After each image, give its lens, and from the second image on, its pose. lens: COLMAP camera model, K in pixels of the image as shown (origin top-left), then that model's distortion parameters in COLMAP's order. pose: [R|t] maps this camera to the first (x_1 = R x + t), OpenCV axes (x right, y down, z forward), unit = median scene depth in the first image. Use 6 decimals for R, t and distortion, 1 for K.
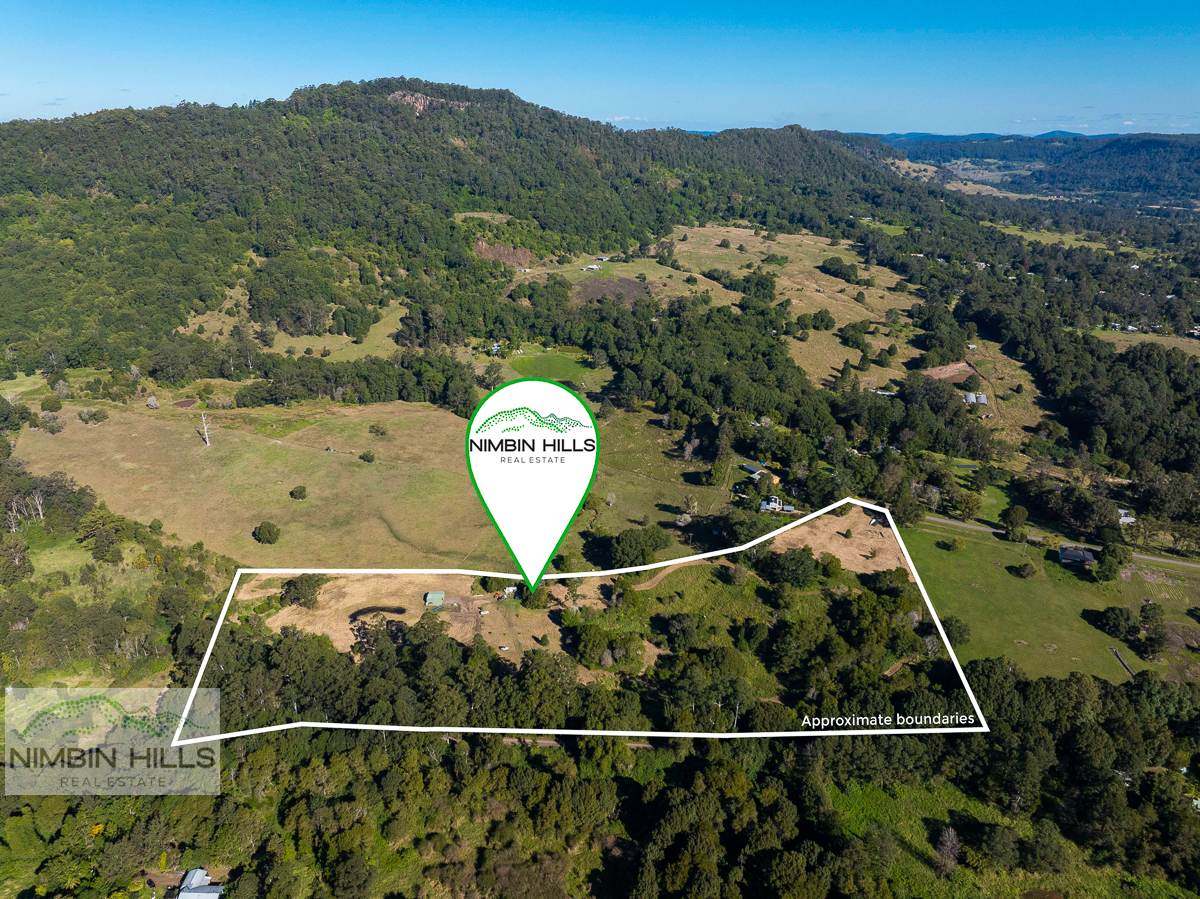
lens RADIAL K [[846.9, 0, 601.9], [0, 846.9, 452.5], [0, 0, 1]] dist [-0.051586, 0.025127]
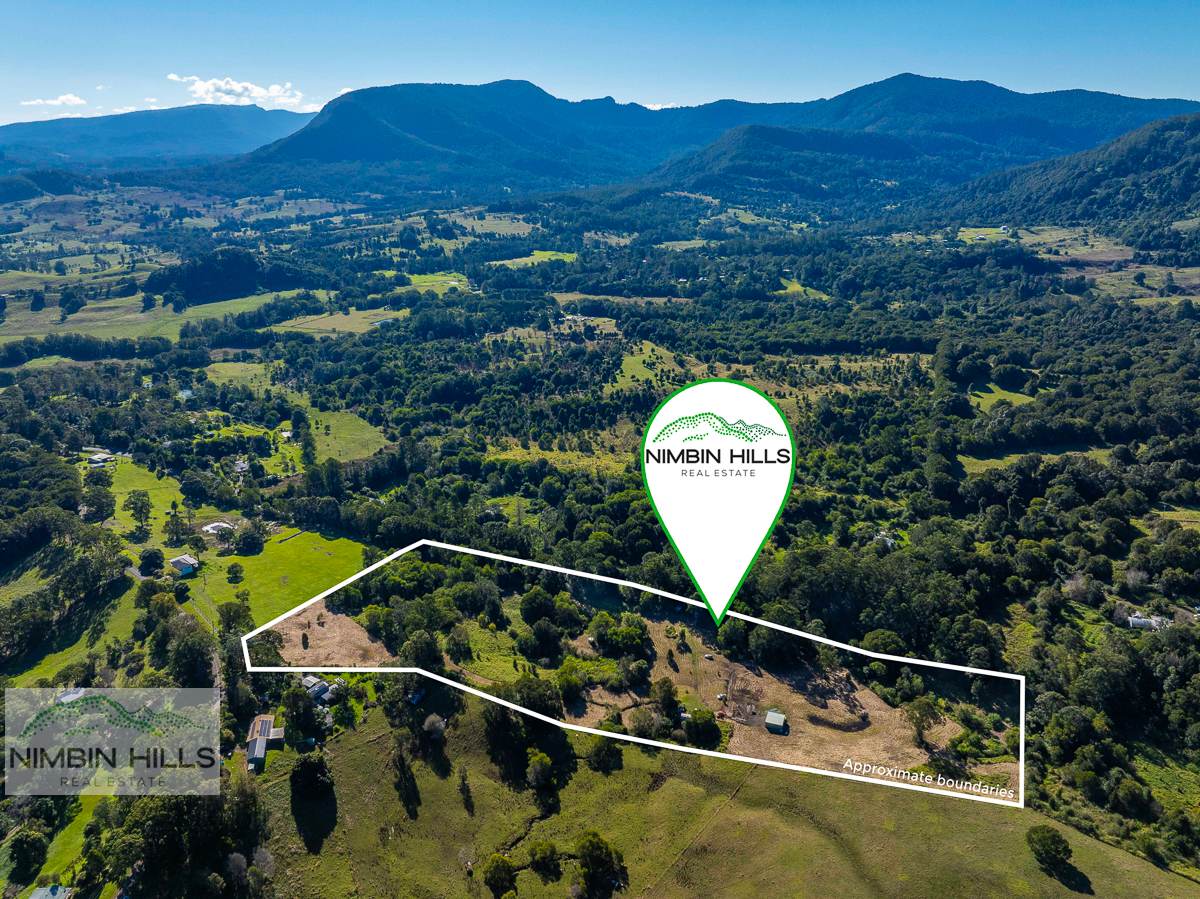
lens RADIAL K [[846.9, 0, 599.4], [0, 846.9, 450.8], [0, 0, 1]] dist [-0.051586, 0.025127]
pose [[-0.940456, -0.124036, 0.316477, -0.278504], [0.120430, 0.749068, 0.651455, -0.649822], [-0.317867, 0.650778, -0.689528, 1.540831]]
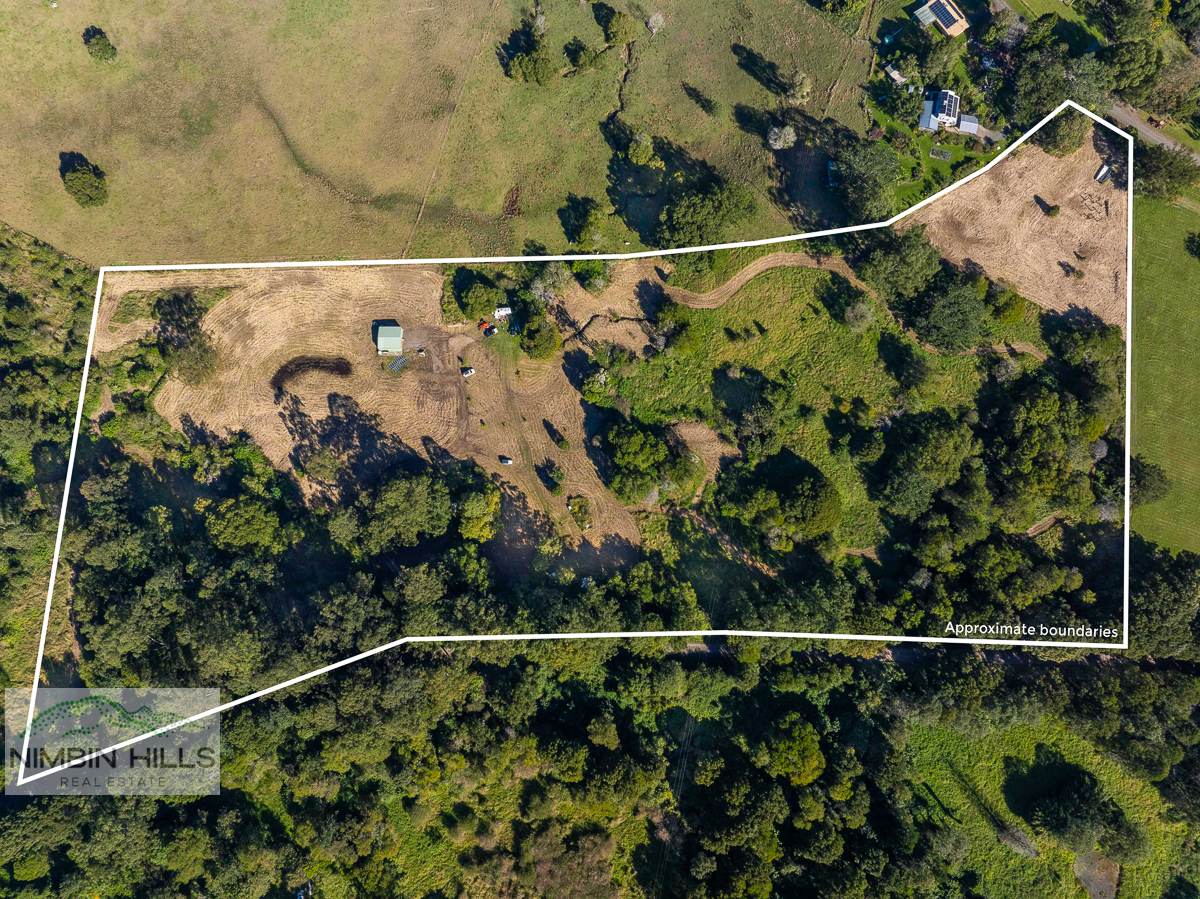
lens RADIAL K [[846.9, 0, 599.8], [0, 846.9, 447.0], [0, 0, 1]] dist [-0.051586, 0.025127]
pose [[0.999990, -0.003286, 0.002898, -0.037442], [-0.000833, 0.506610, 0.862175, -0.369719], [-0.004301, -0.862169, 0.506602, 0.620261]]
